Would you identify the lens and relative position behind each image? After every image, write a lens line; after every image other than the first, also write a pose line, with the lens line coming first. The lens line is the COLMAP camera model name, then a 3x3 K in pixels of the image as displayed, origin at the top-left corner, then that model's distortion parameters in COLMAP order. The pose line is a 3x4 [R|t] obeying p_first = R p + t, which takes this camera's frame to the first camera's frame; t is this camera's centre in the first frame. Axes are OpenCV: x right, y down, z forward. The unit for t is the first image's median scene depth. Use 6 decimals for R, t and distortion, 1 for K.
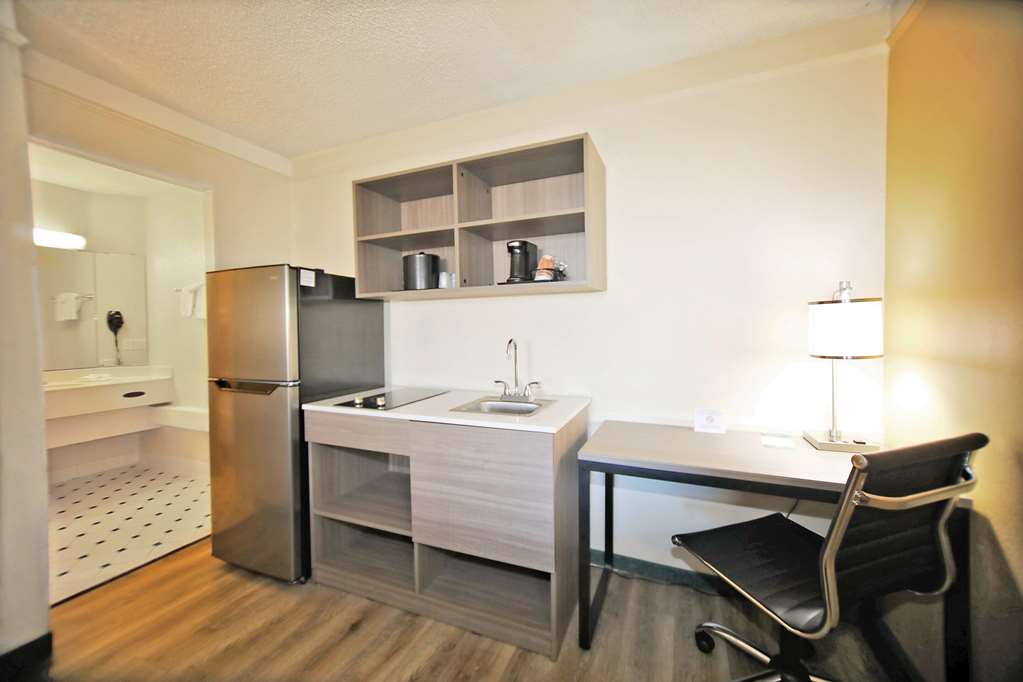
lens RADIAL K [[397.9, 0, 515.5], [0, 397.9, 340.4], [0, 0, 1]] dist [-0.005590, -0.000240]
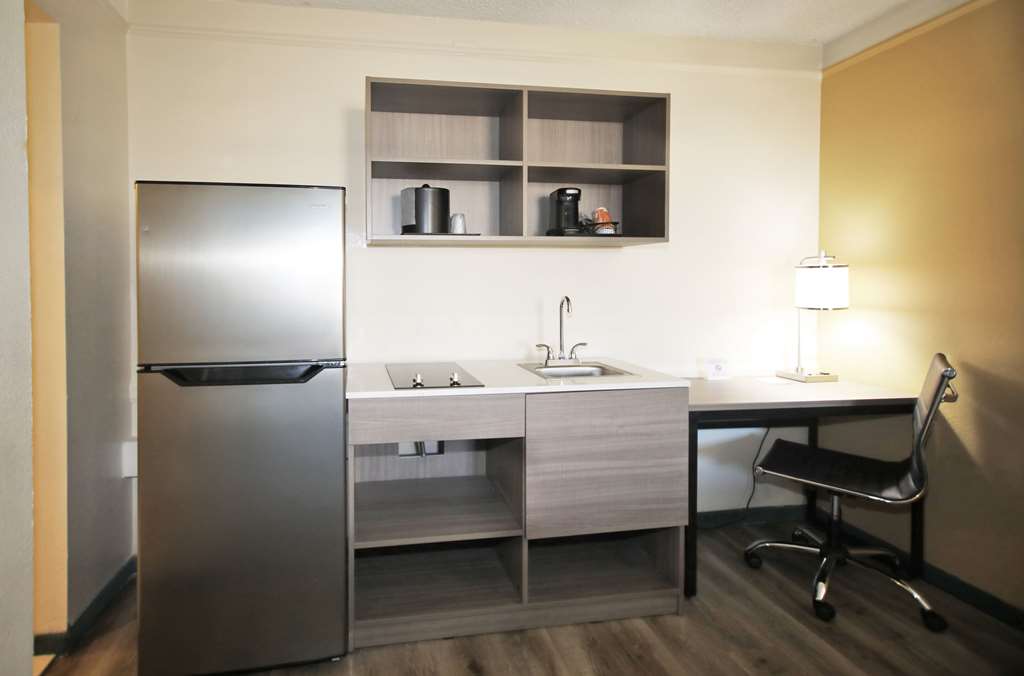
lens RADIAL K [[530.4, 0, 458.1], [0, 530.4, 299.8], [0, 0, 1]] dist [0.001811, 0.000894]
pose [[0.847286, -0.004087, 0.531121, -0.985010], [0.009575, 0.999925, -0.007580, 0.012474], [-0.531050, 0.011508, 0.847262, 0.135020]]
